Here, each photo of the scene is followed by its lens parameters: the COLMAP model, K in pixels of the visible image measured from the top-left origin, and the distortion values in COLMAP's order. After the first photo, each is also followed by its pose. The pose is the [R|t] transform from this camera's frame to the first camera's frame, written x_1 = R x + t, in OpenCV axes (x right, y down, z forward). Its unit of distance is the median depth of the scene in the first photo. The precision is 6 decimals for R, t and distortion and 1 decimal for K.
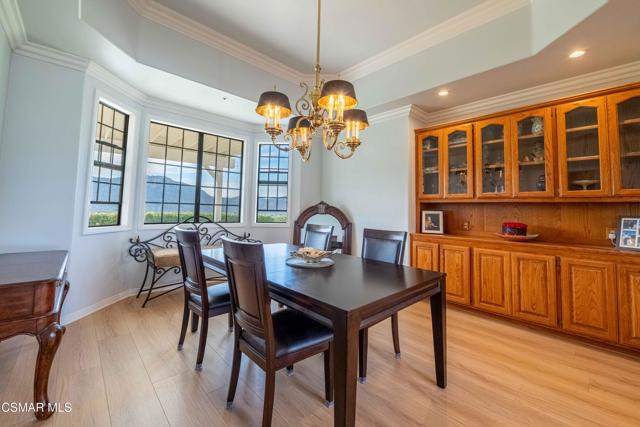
lens RADIAL K [[263.2, 0, 318.3], [0, 263.2, 192.6], [0, 0, 1]] dist [-0.000604, -0.000317]
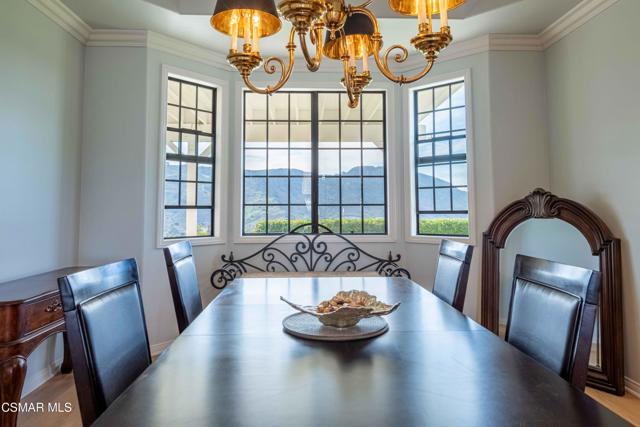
lens RADIAL K [[433.1, 0, 317.8], [0, 433.1, 177.3], [0, 0, 1]] dist [0.007121, 0.001827]
pose [[0.753718, -0.075459, -0.652851, 0.261358], [0.064950, 0.997076, -0.040261, 0.023089], [0.653980, -0.012057, 0.756415, 0.243483]]
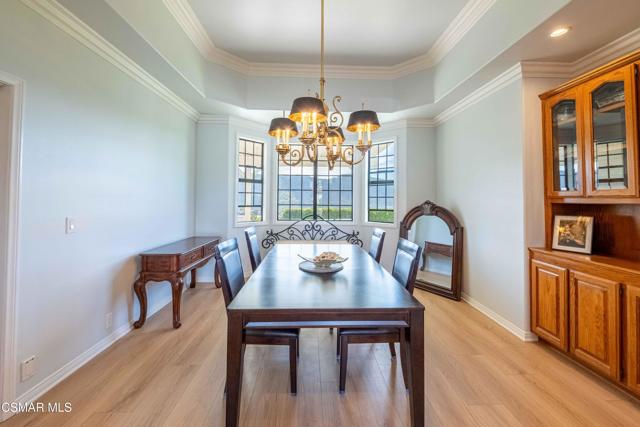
lens RADIAL K [[263.2, 0, 318.3], [0, 263.2, 192.6], [0, 0, 1]] dist [-0.000604, -0.000317]
pose [[0.752776, -0.033694, -0.657414, 0.392377], [0.052515, 0.998580, 0.008953, -0.026438], [0.656179, -0.041264, 0.753476, 0.113318]]
